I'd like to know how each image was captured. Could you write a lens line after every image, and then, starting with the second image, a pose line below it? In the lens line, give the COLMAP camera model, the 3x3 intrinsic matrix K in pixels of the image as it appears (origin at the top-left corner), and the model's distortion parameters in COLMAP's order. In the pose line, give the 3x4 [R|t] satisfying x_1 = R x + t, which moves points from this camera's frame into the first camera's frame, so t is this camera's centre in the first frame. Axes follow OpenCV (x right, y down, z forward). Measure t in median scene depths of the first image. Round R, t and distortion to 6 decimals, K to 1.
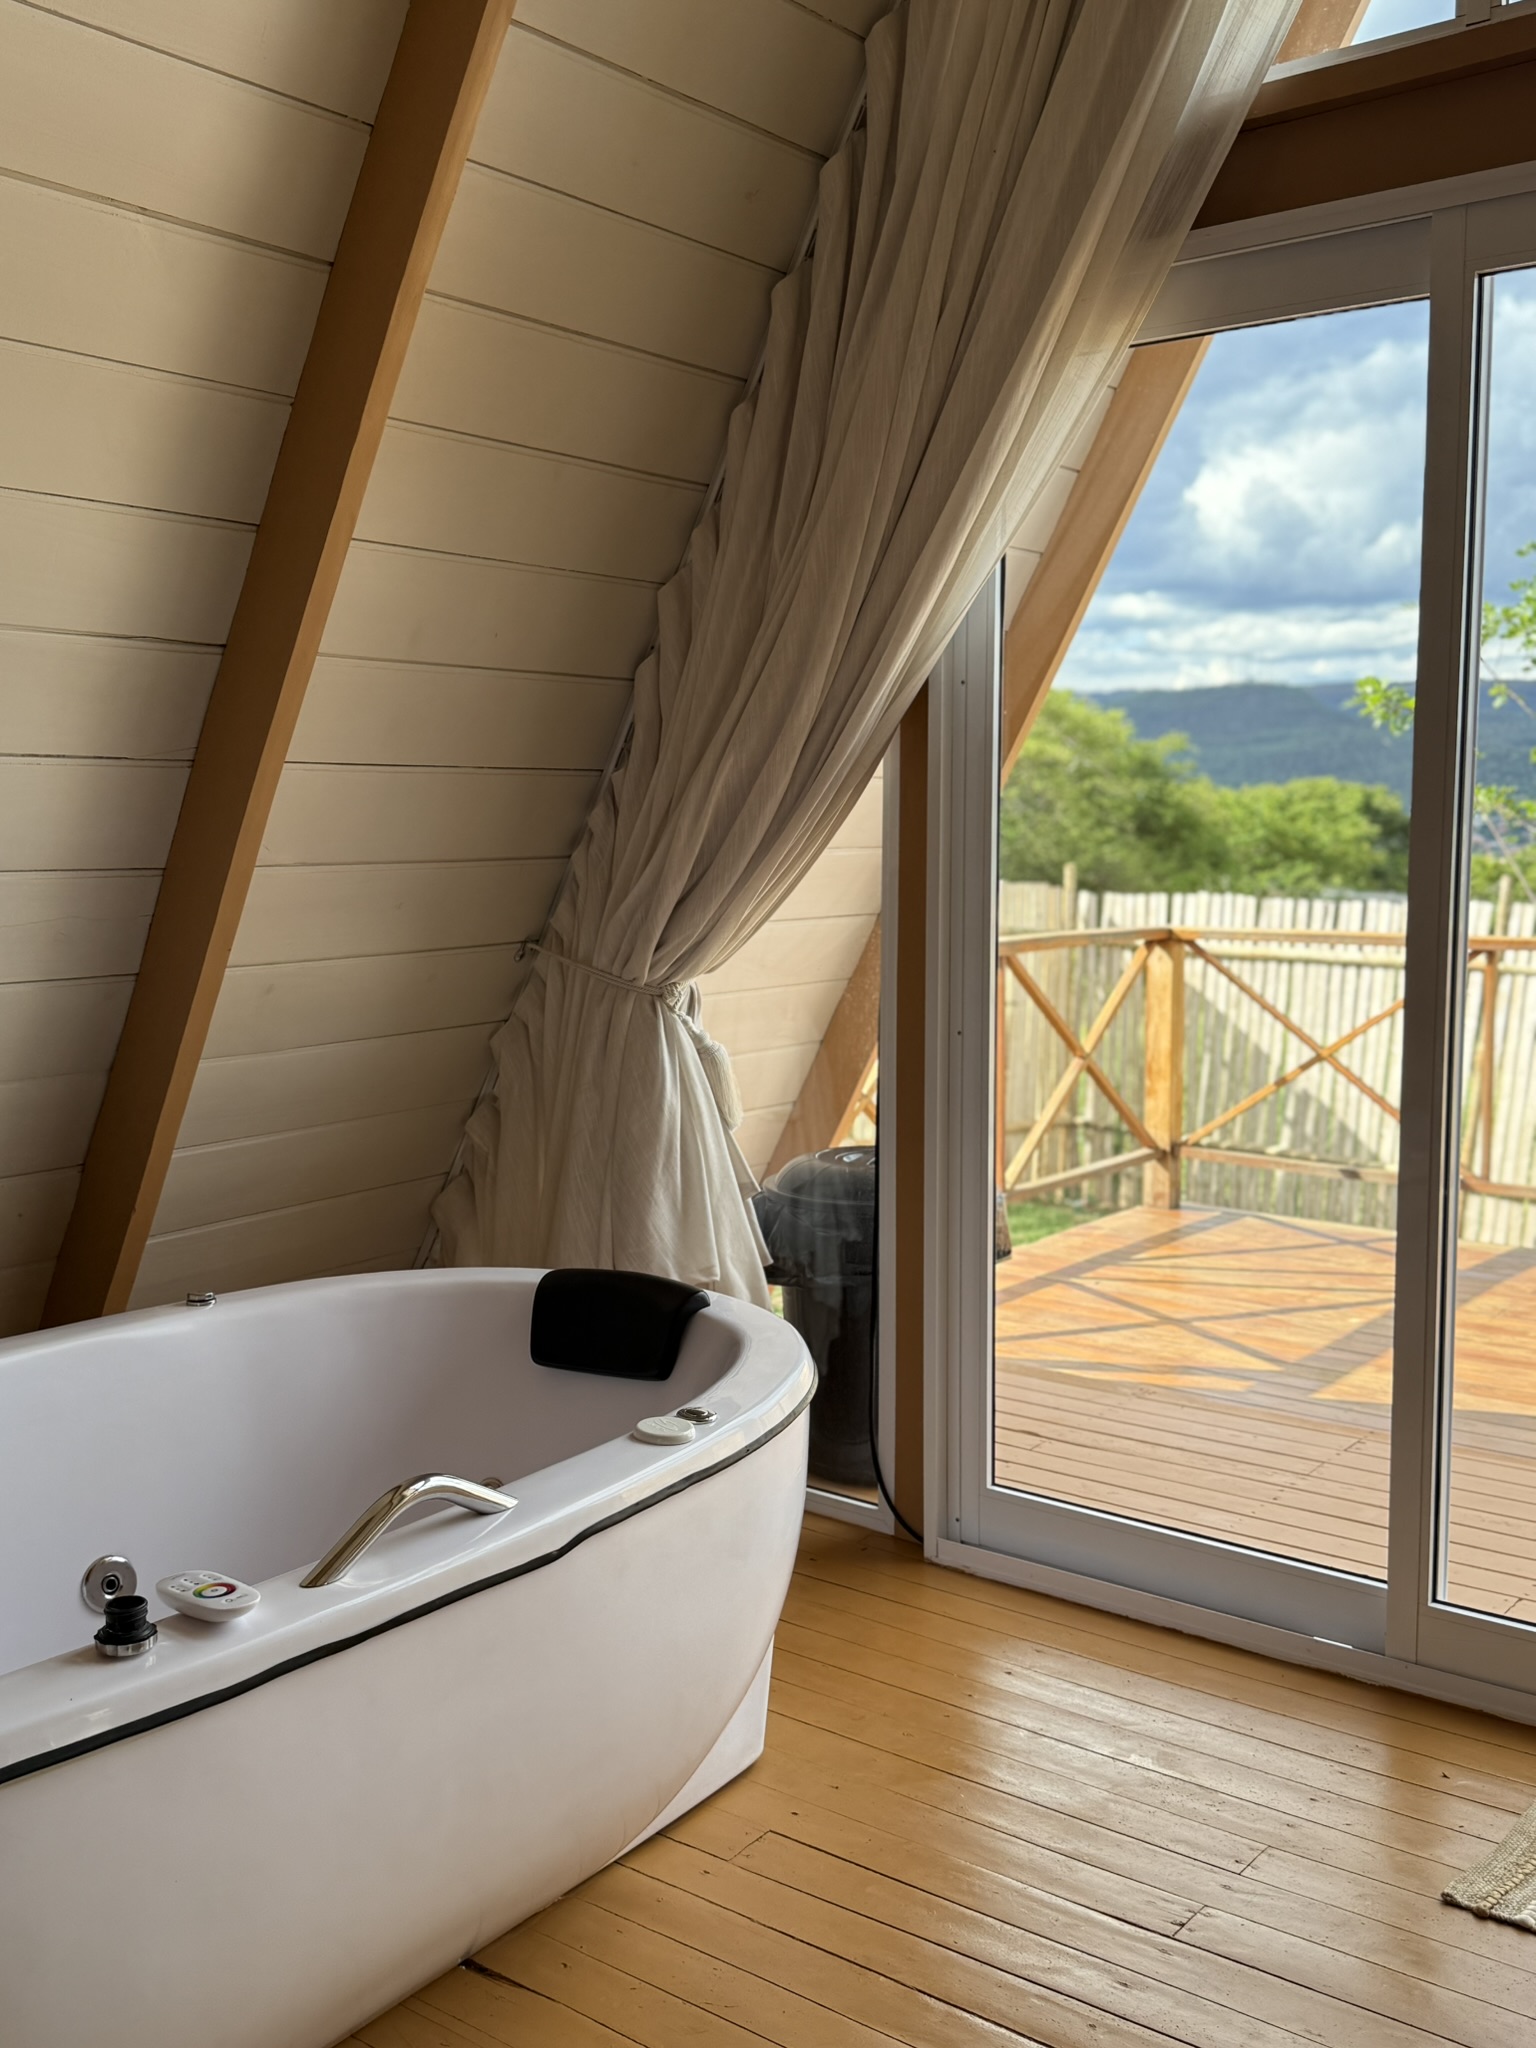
lens RADIAL K [[2027.2, 0, 767.6], [0, 2027.2, 1039.0], [0, 0, 1]] dist [0.185278, -0.418792]
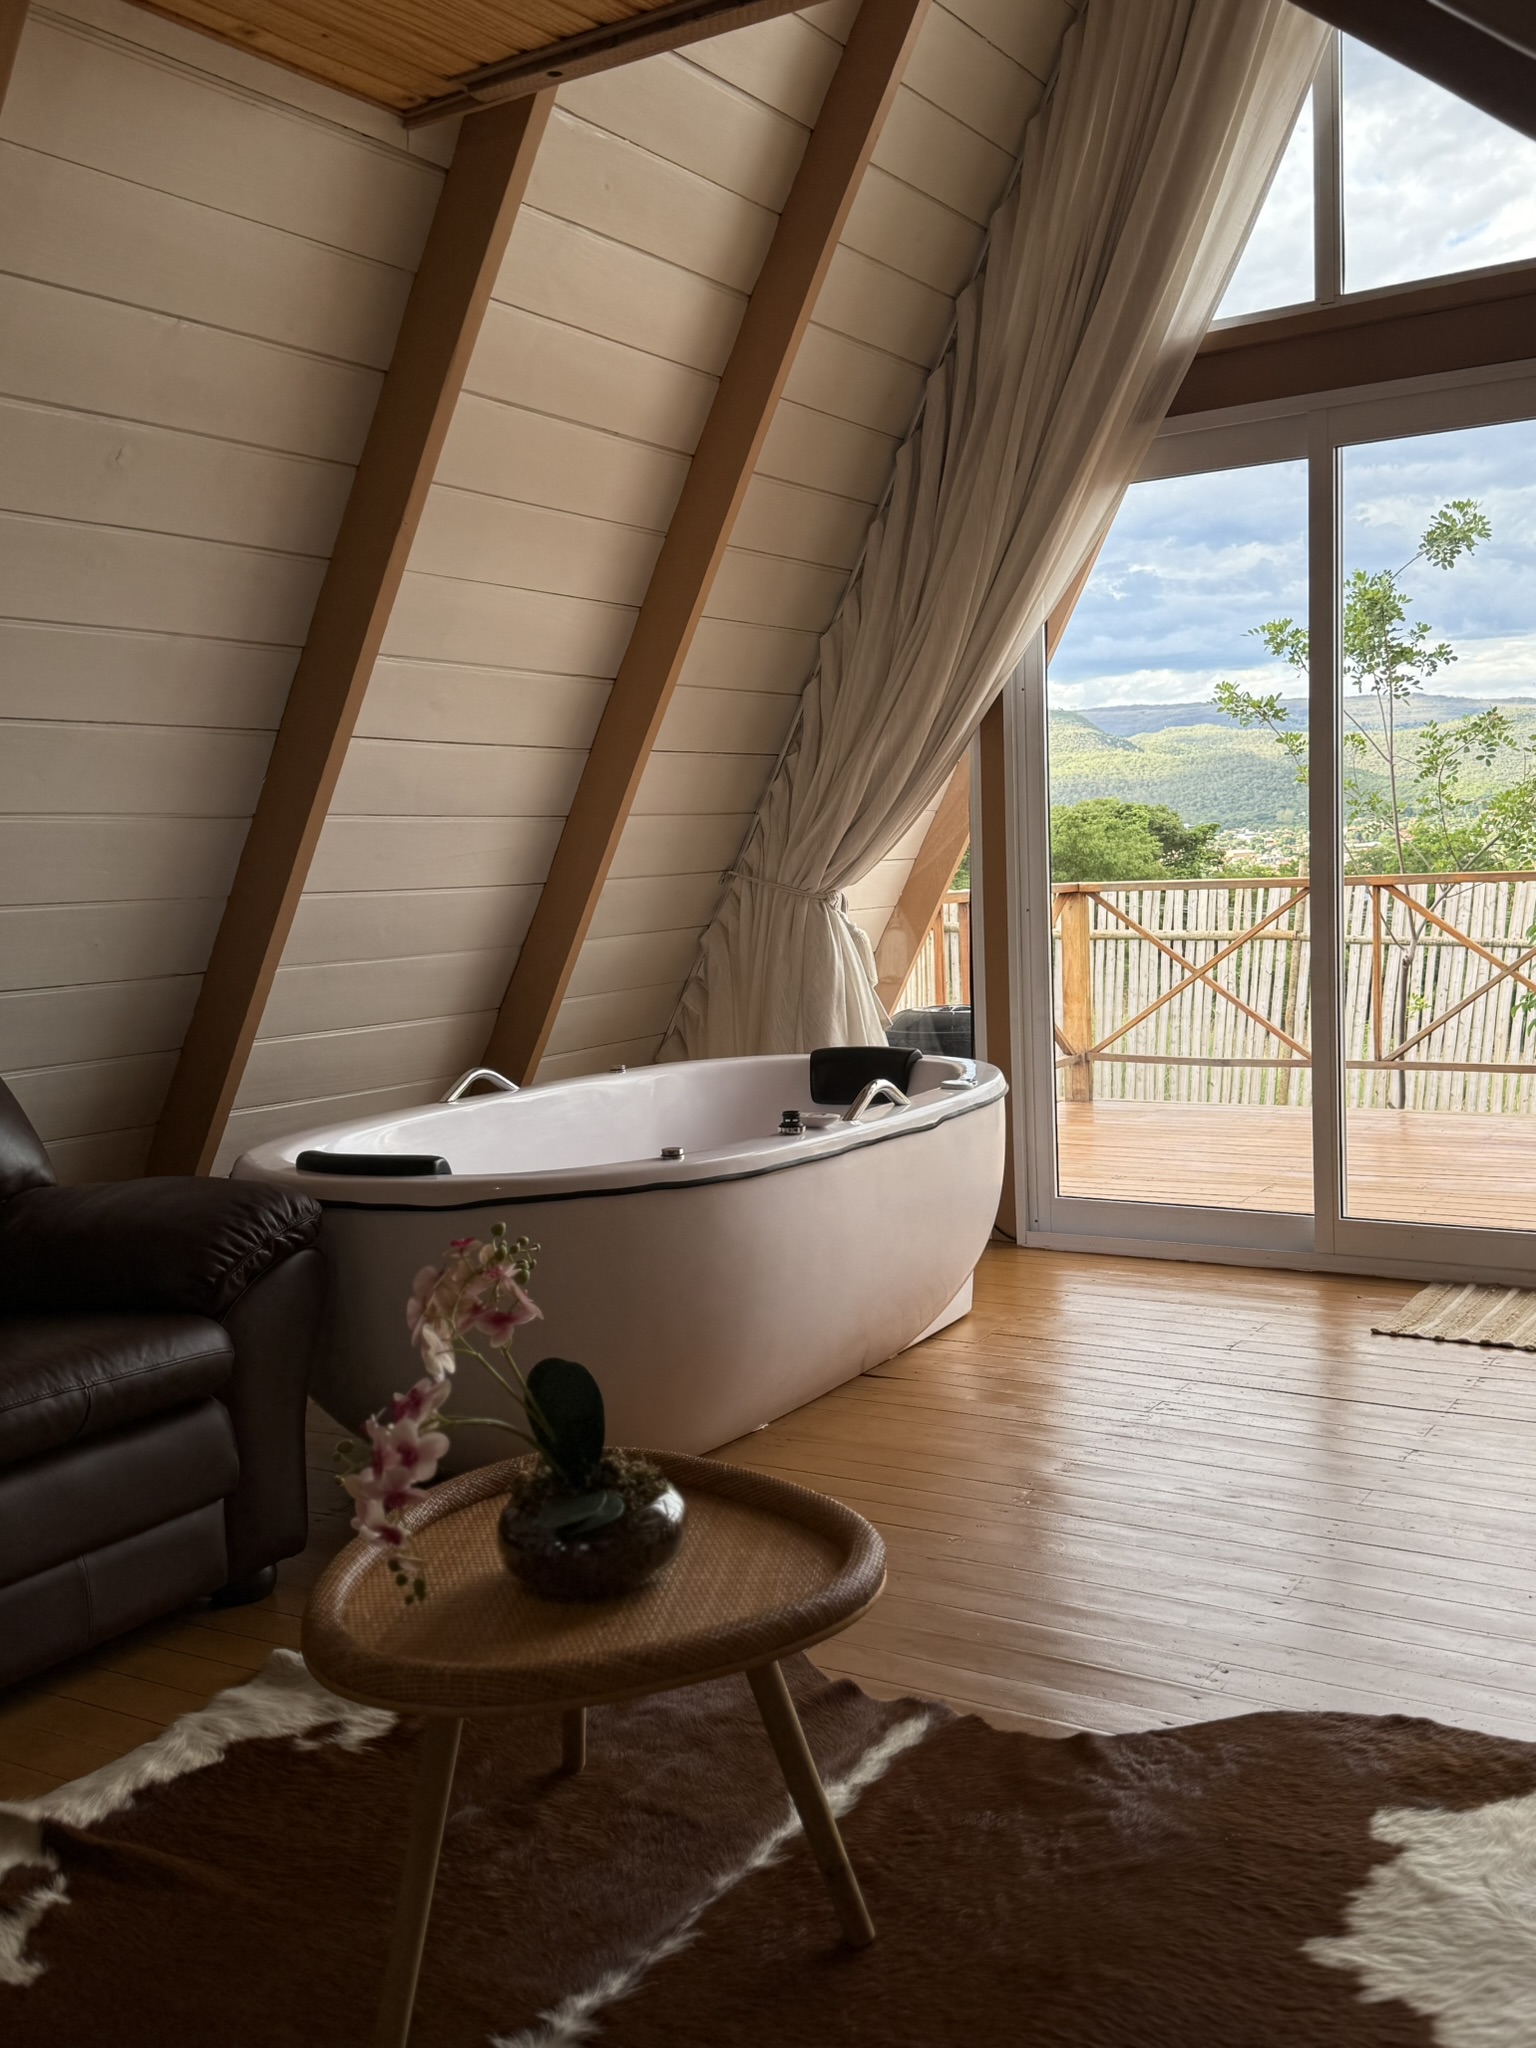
lens RADIAL K [[1966.8, 0, 773.0], [0, 1966.8, 1014.7], [0, 0, 1]] dist [0.176070, -0.370482]
pose [[0.994940, -0.042413, 0.091078, -0.244838], [0.044635, 0.998750, -0.022498, 0.103357], [-0.090010, 0.026450, 0.995590, -0.505977]]
